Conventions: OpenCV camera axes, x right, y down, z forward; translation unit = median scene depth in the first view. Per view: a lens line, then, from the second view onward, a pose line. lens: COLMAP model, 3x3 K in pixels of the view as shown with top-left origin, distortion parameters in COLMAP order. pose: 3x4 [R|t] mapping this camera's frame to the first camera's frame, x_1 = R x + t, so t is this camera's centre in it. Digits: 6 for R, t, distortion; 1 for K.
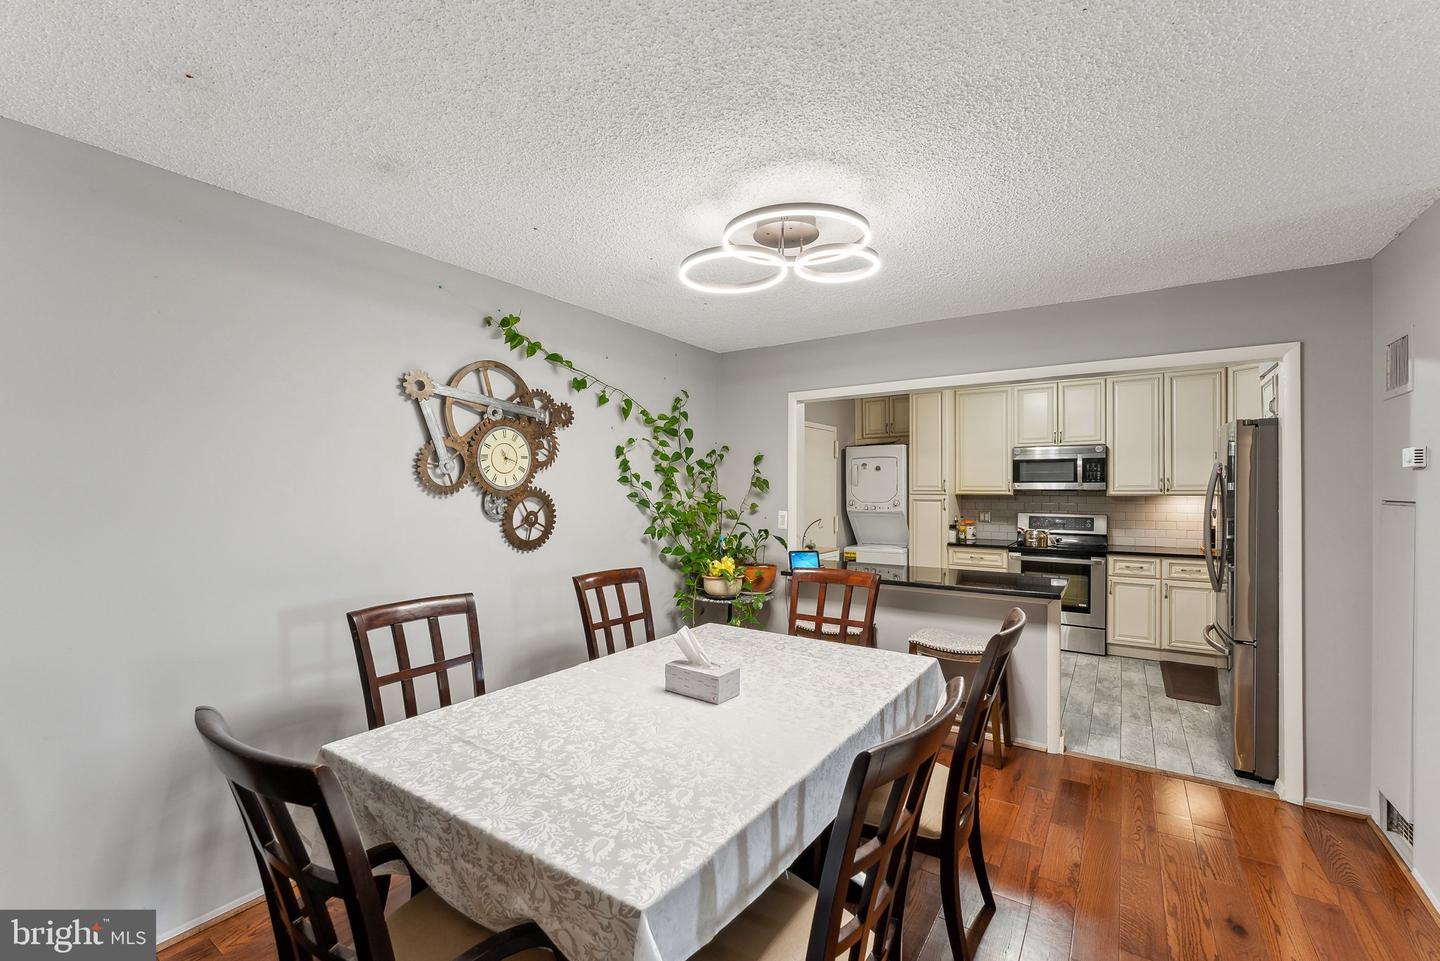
lens RADIAL K [[607.9, 0, 719.3], [0, 607.9, 486.7], [0, 0, 1]] dist [-0.000932, -0.000051]
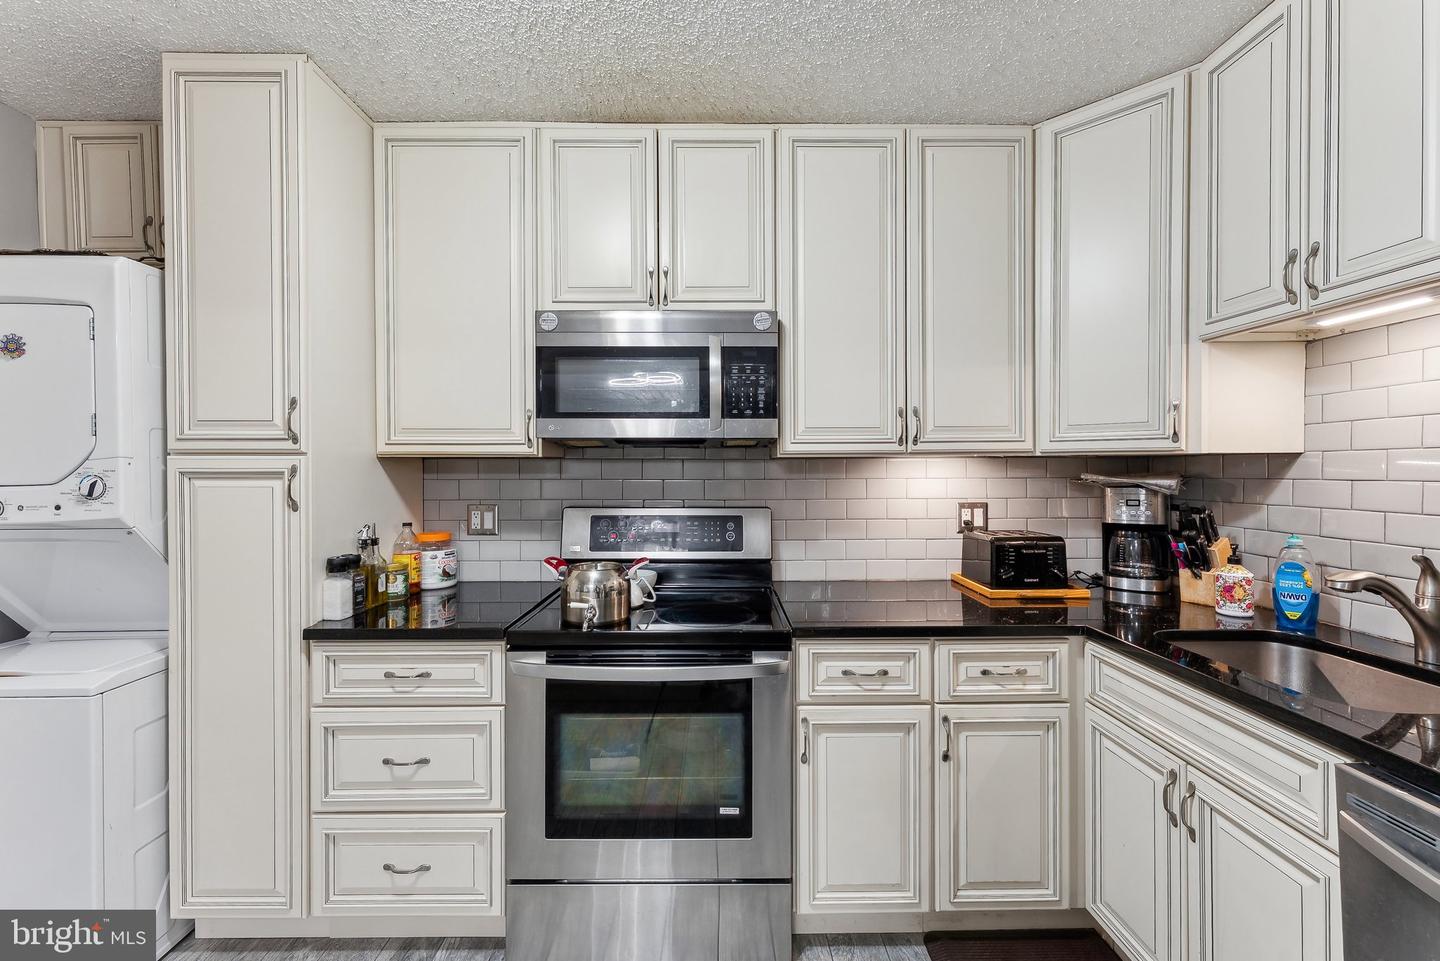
lens RADIAL K [[574.2, 0, 717.1], [0, 574.2, 473.0], [0, 0, 1]] dist [-0.000432, 0.000060]
pose [[0.828320, -0.005337, 0.560230, 0.453665], [0.001809, 0.999975, 0.006852, 0.024380], [-0.560253, -0.004662, 0.828308, 0.803334]]
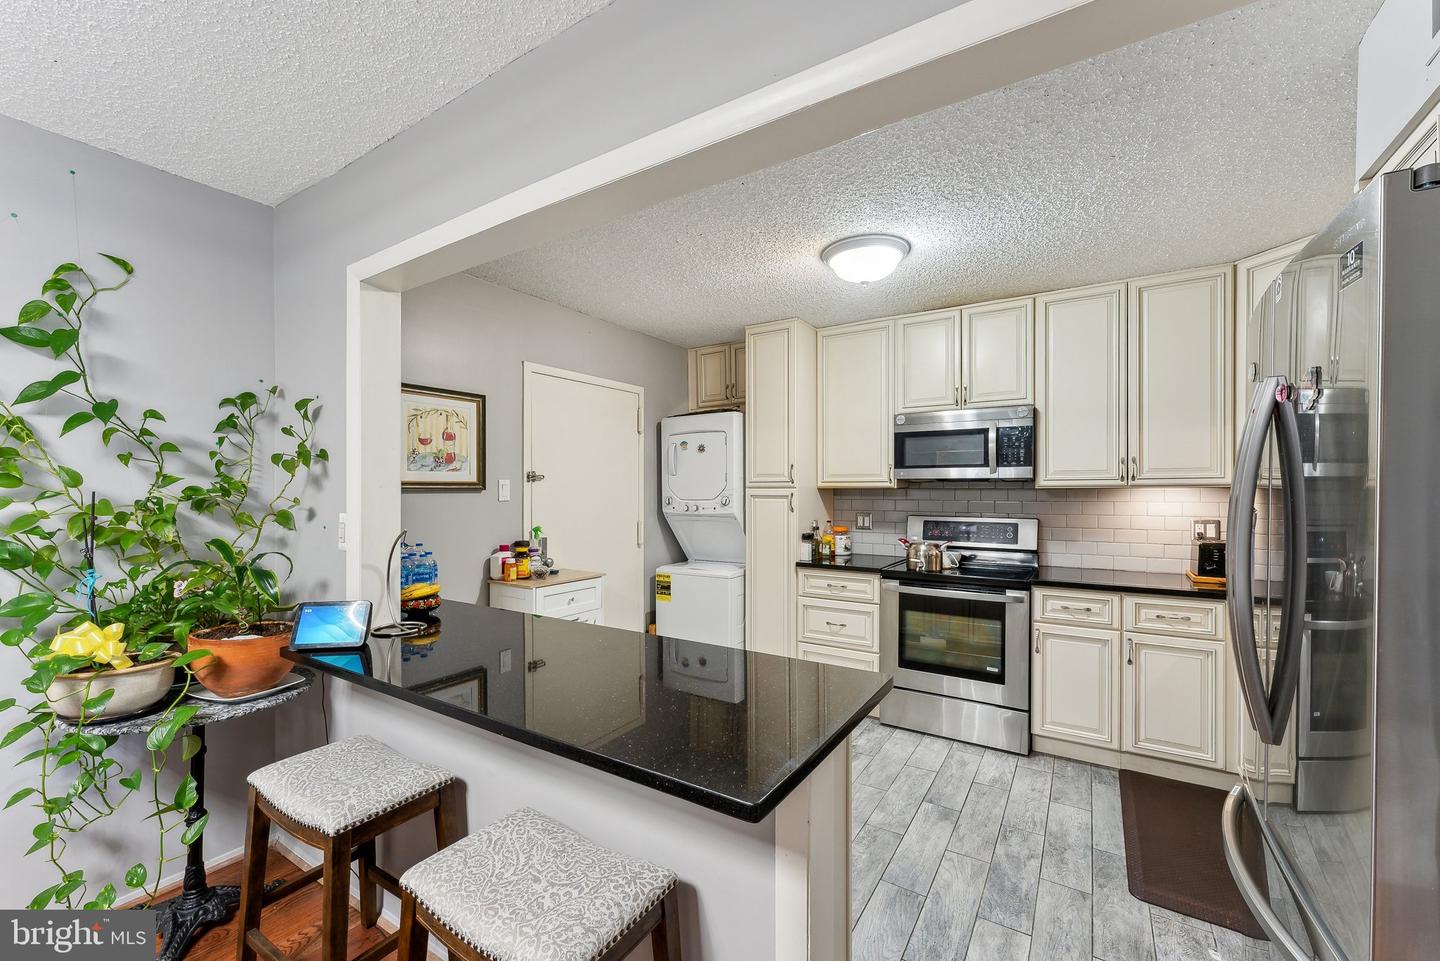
lens RADIAL K [[582.1, 0, 717.8], [0, 582.1, 491.9], [0, 0, 1]] dist [-0.000751, -0.000222]
pose [[0.999889, -0.000426, 0.014908, 0.333577], [0.000357, 0.999989, 0.004641, 0.017545], [-0.014910, -0.004635, 0.999878, 0.450976]]
